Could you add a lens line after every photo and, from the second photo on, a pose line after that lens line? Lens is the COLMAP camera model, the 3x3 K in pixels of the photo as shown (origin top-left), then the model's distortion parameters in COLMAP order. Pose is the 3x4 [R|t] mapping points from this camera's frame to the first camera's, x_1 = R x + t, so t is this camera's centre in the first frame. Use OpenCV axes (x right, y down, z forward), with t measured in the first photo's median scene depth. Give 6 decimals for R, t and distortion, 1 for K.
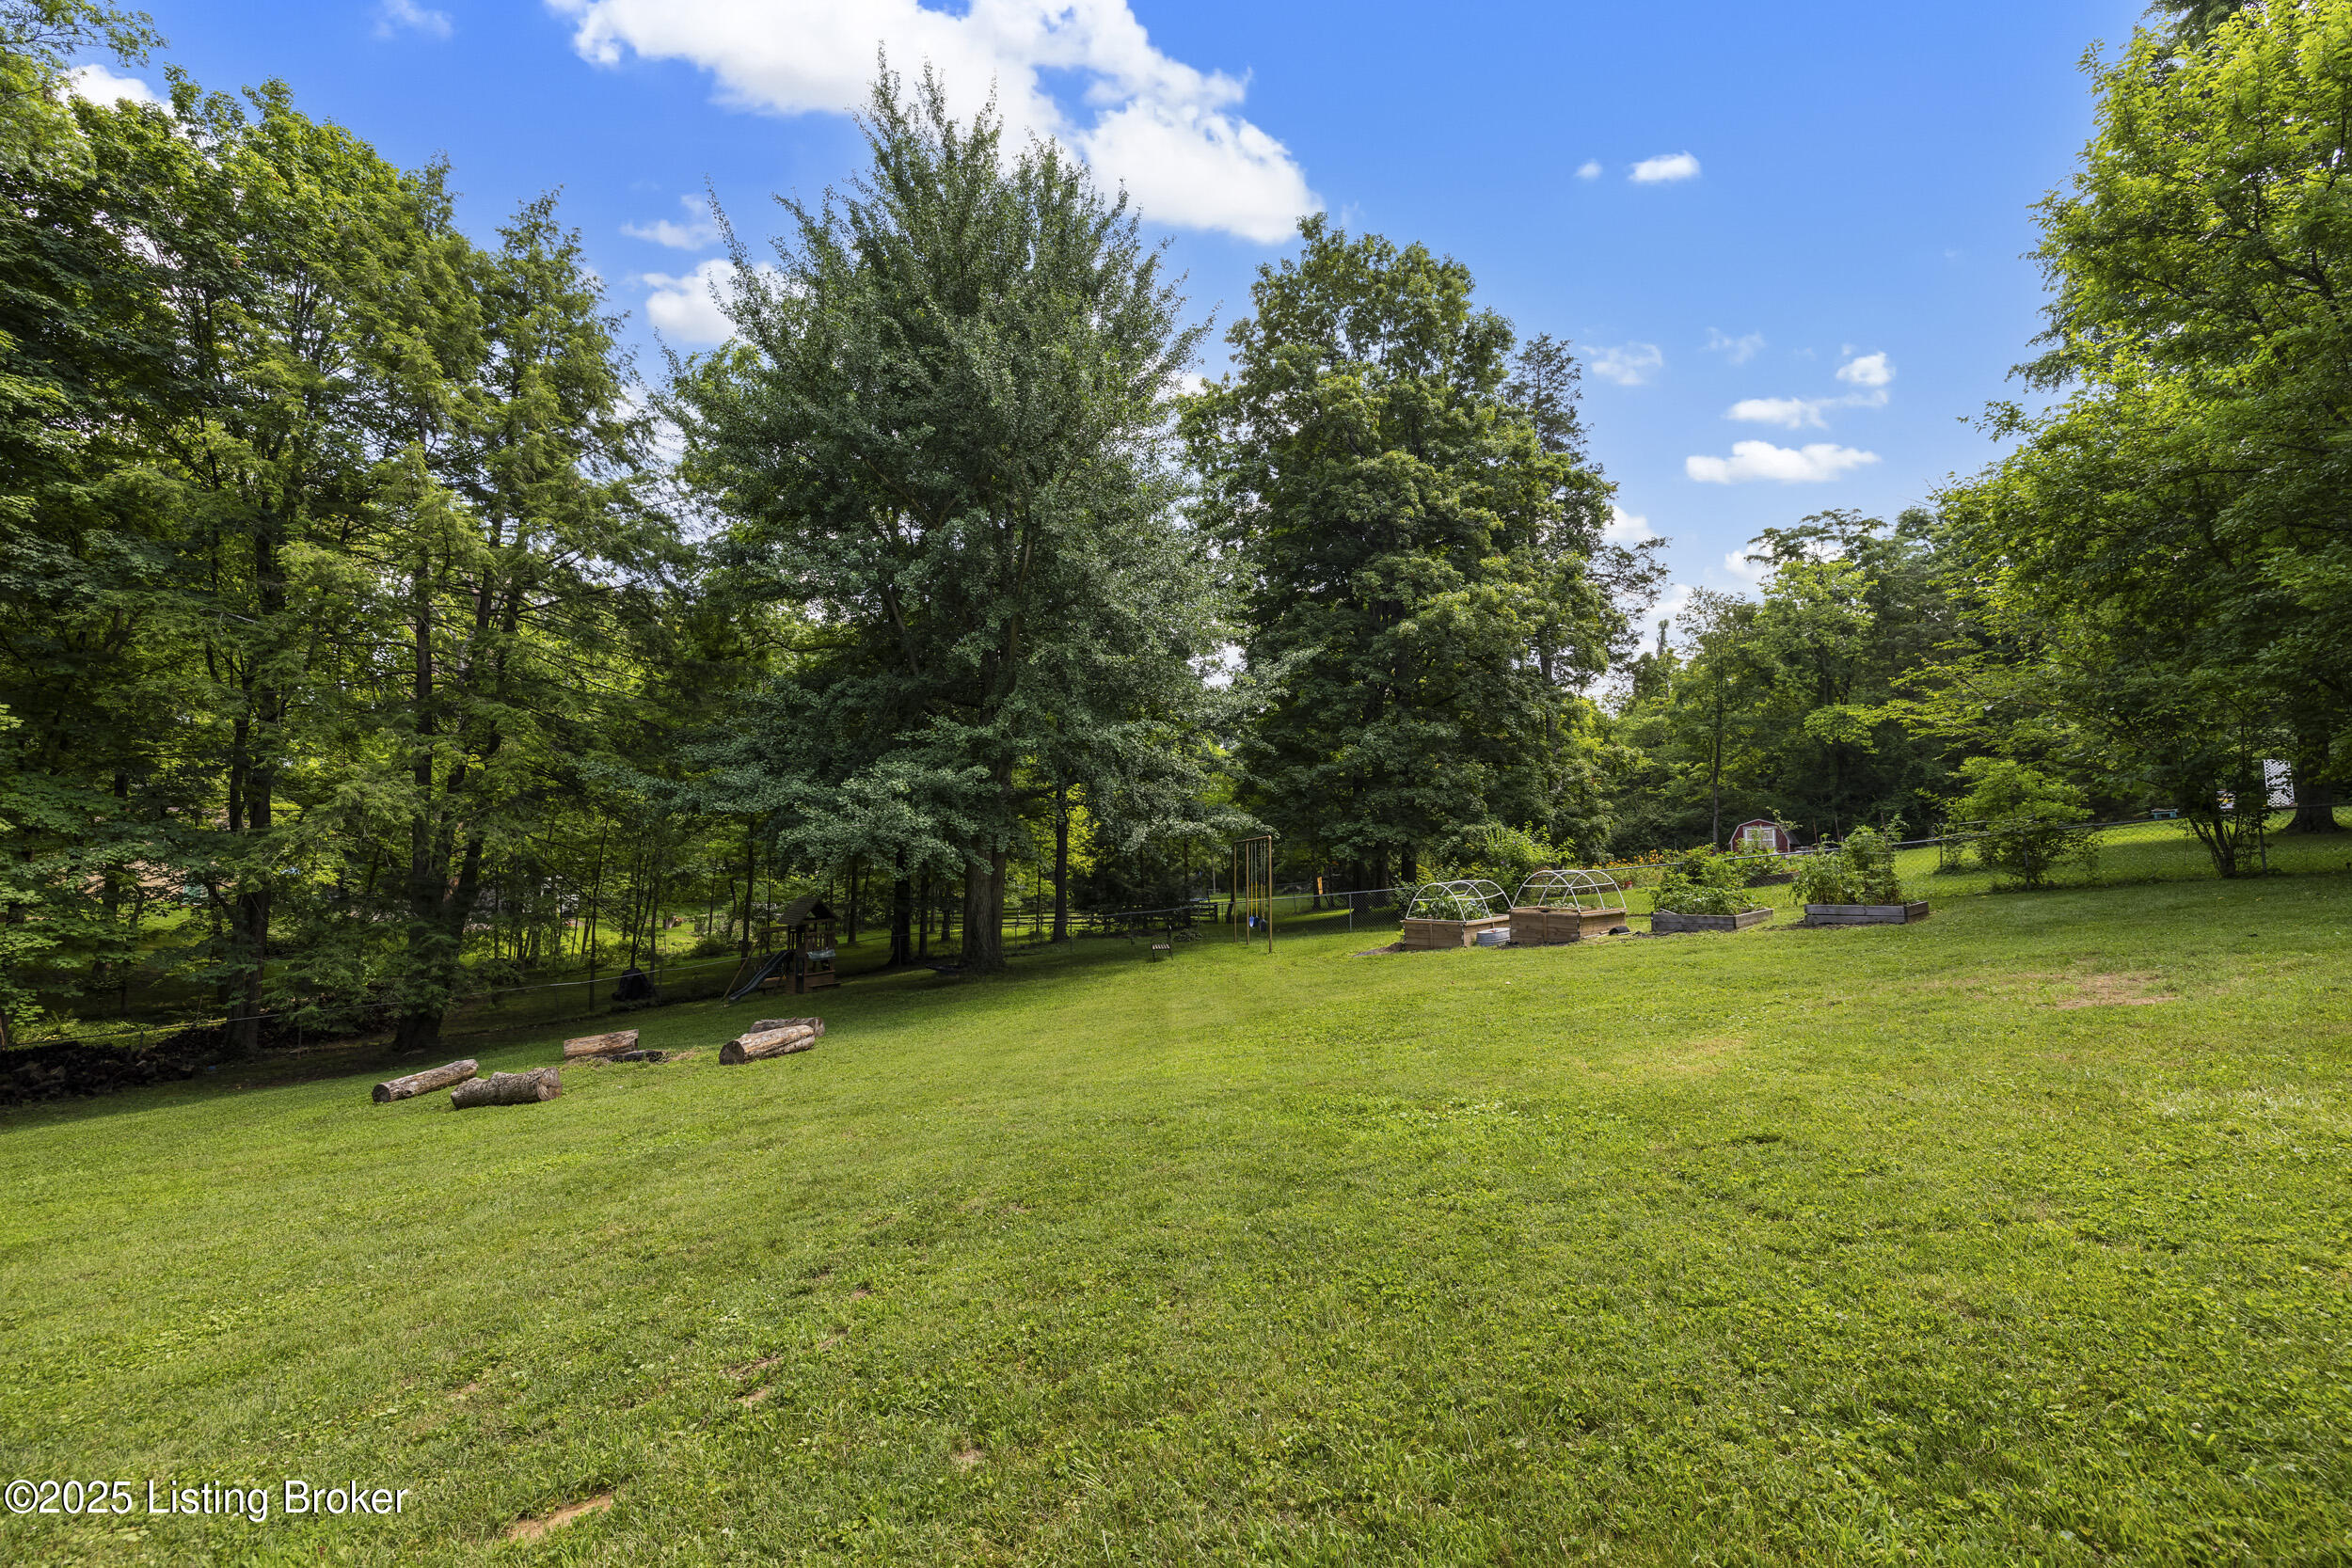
lens RADIAL K [[987.9, 0, 1178.6], [0, 987.9, 778.7], [0, 0, 1]] dist [0.000879, 0.000055]
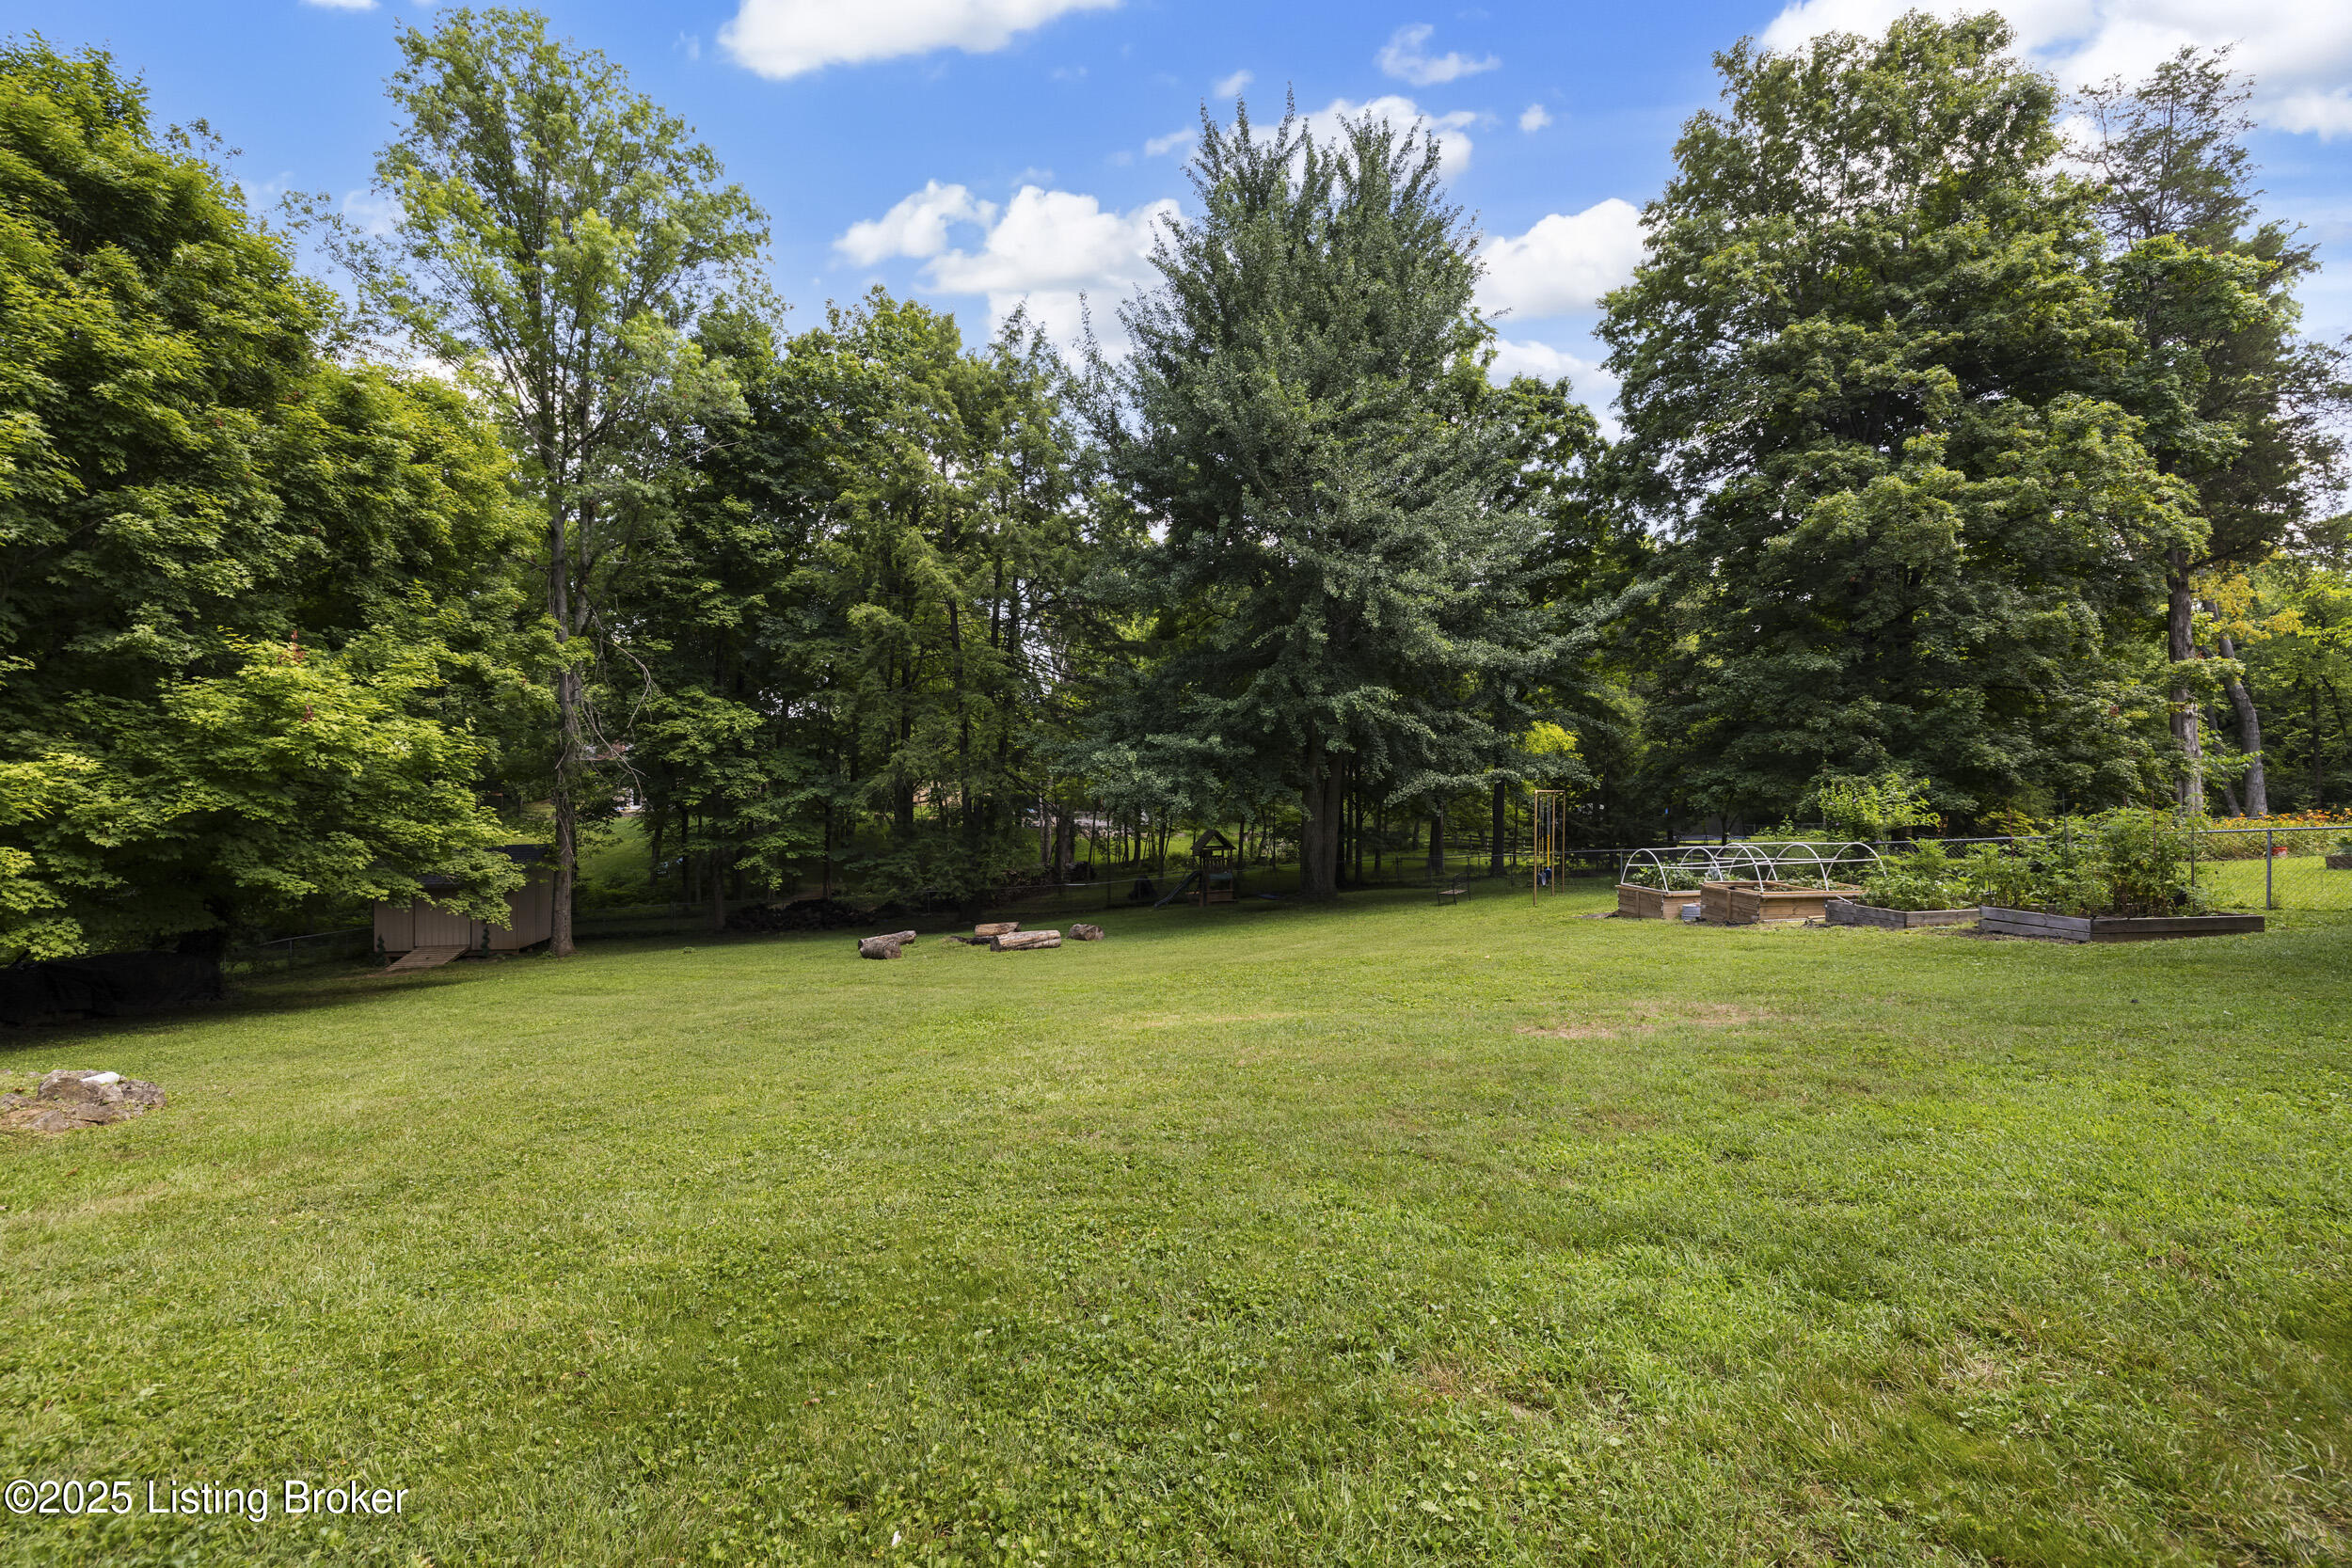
lens RADIAL K [[987.9, 0, 1178.6], [0, 987.9, 778.7], [0, 0, 1]] dist [0.000879, 0.000055]
pose [[0.806569, 0.008124, -0.591084, 0.383386], [0.041381, 0.996677, 0.070167, -0.037517], [0.589690, -0.081054, 0.803552, -0.008284]]
